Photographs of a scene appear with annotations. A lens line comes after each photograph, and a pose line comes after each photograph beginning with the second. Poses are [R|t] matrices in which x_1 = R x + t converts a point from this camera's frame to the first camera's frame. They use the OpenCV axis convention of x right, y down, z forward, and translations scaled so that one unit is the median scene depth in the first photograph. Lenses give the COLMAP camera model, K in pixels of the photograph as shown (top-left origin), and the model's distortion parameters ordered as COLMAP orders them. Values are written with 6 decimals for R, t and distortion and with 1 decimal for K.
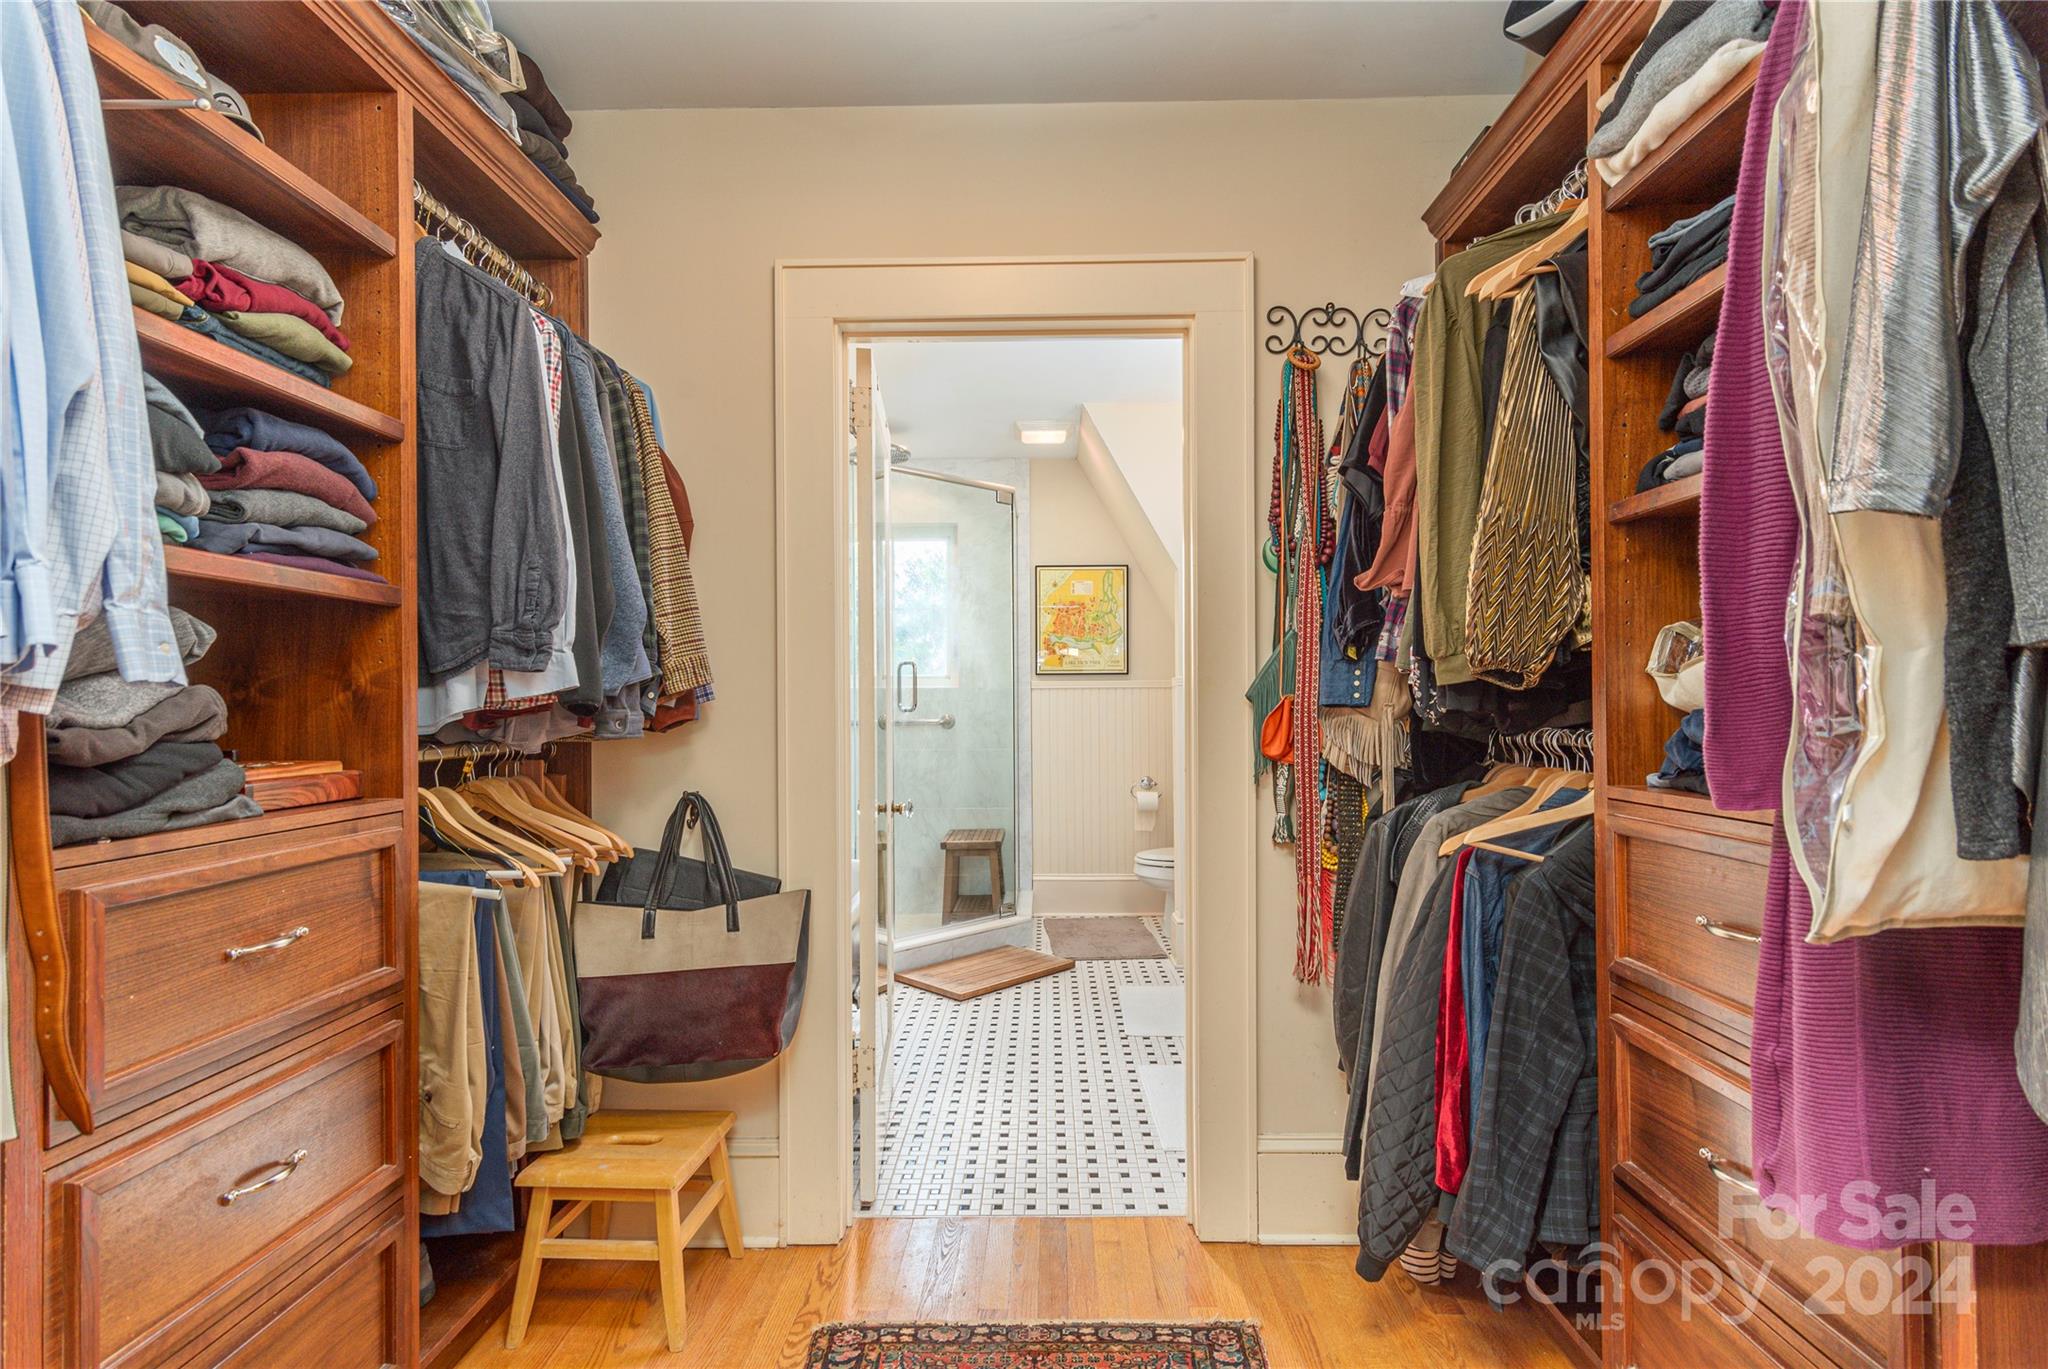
lens RADIAL K [[1008.5, 0, 1023.4], [0, 1008.5, 691.7], [0, 0, 1]] dist [0.006161, 0.000199]
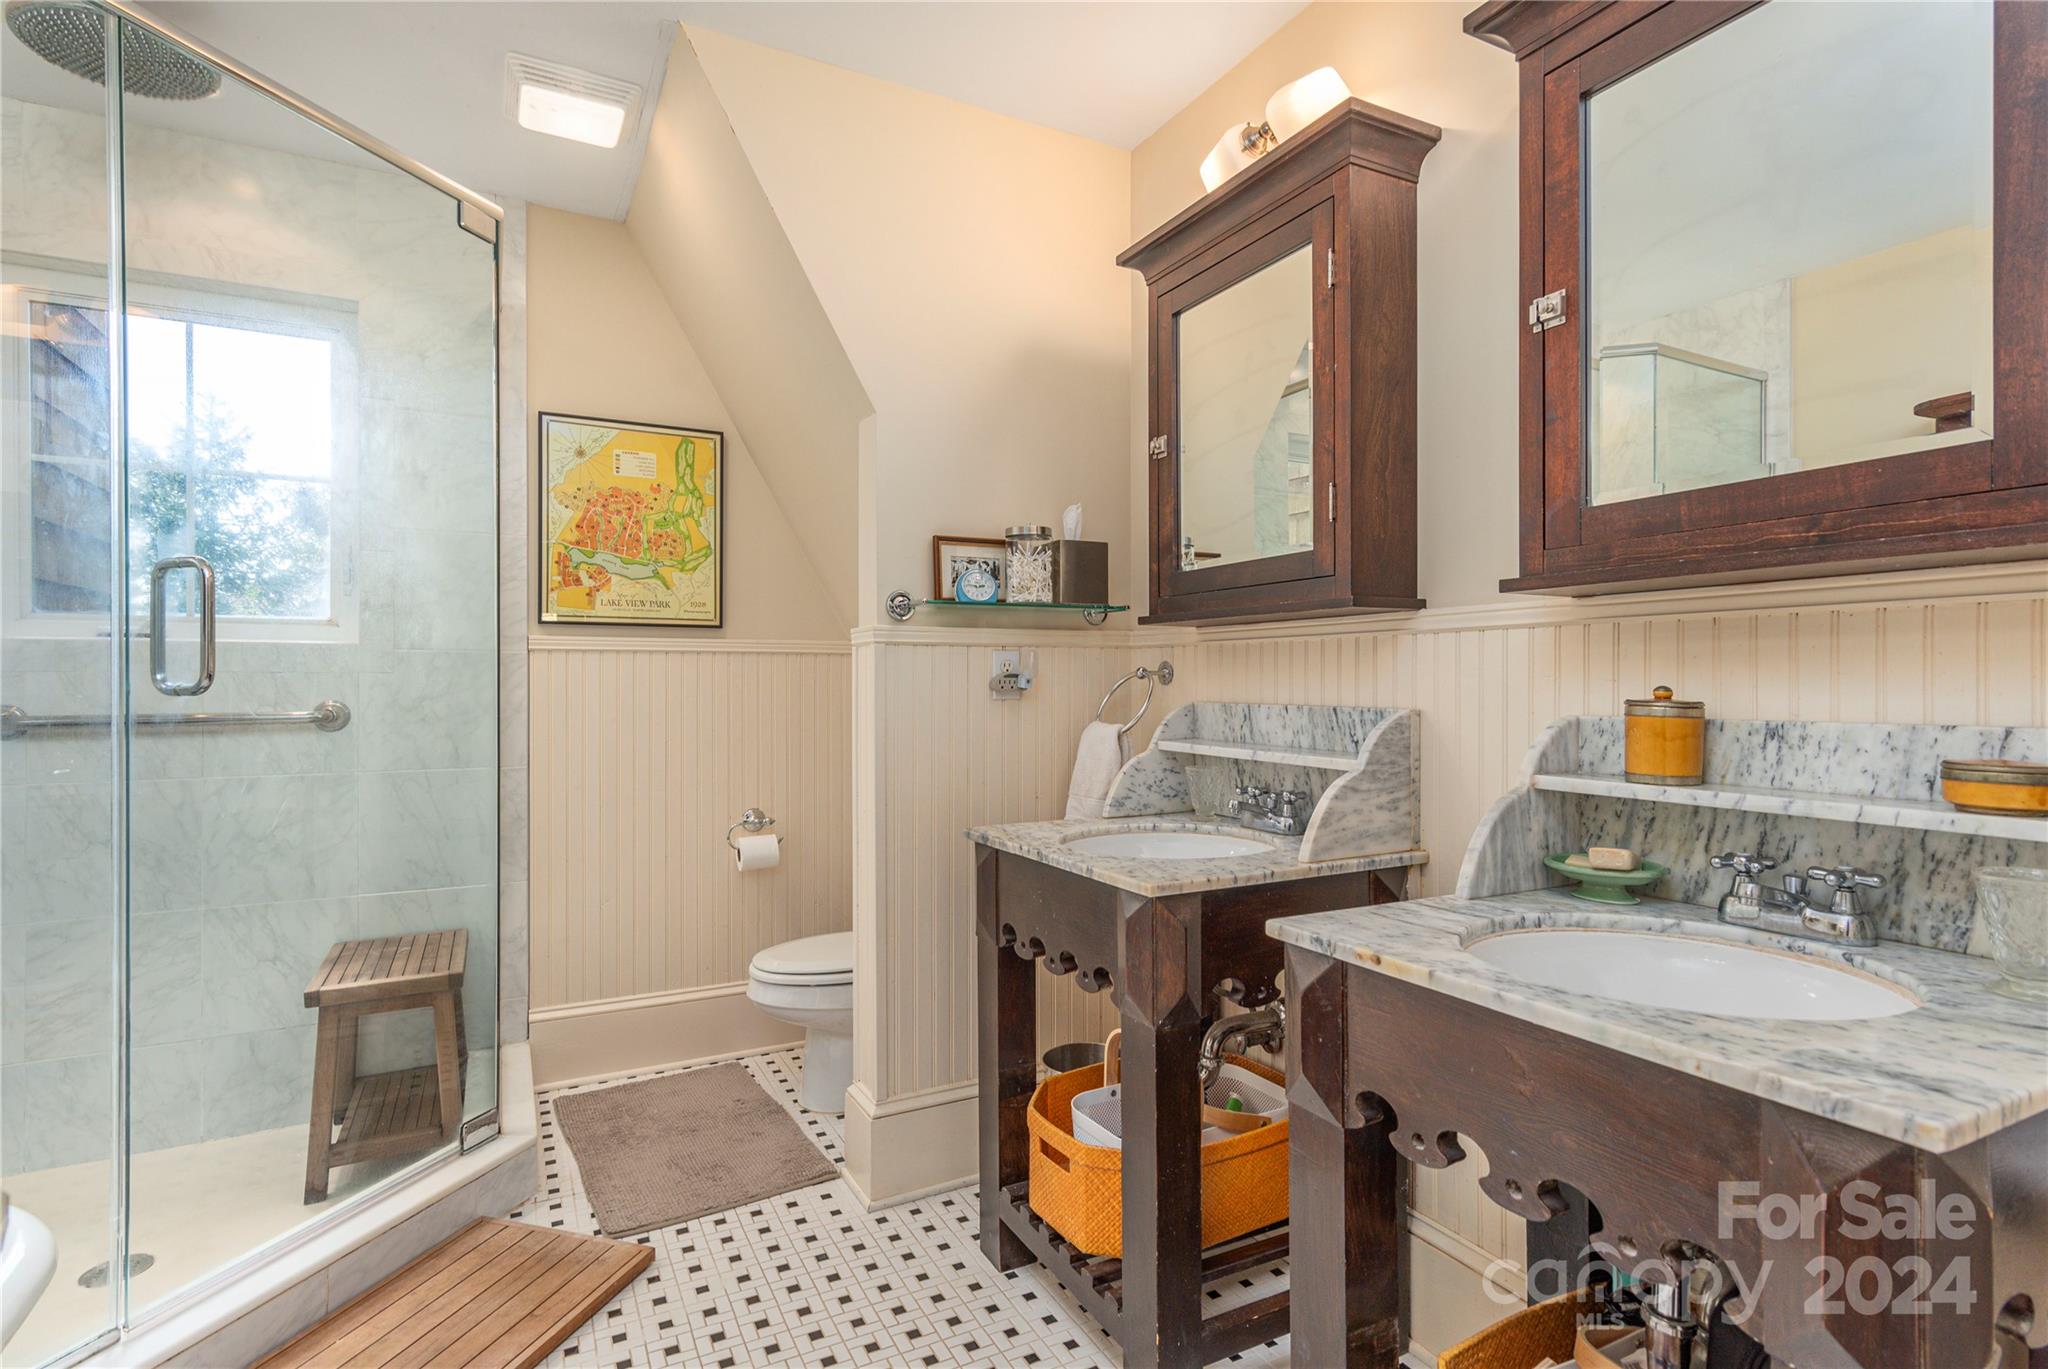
lens RADIAL K [[1008.5, 0, 1028.2], [0, 1008.5, 679.9], [0, 0, 1]] dist [0.006161, 0.000199]
pose [[0.876480, 0.004836, 0.481413, -0.017543], [-0.004666, 0.999988, -0.001551, 0.012376], [-0.481415, -0.000887, 0.876492, 0.442725]]
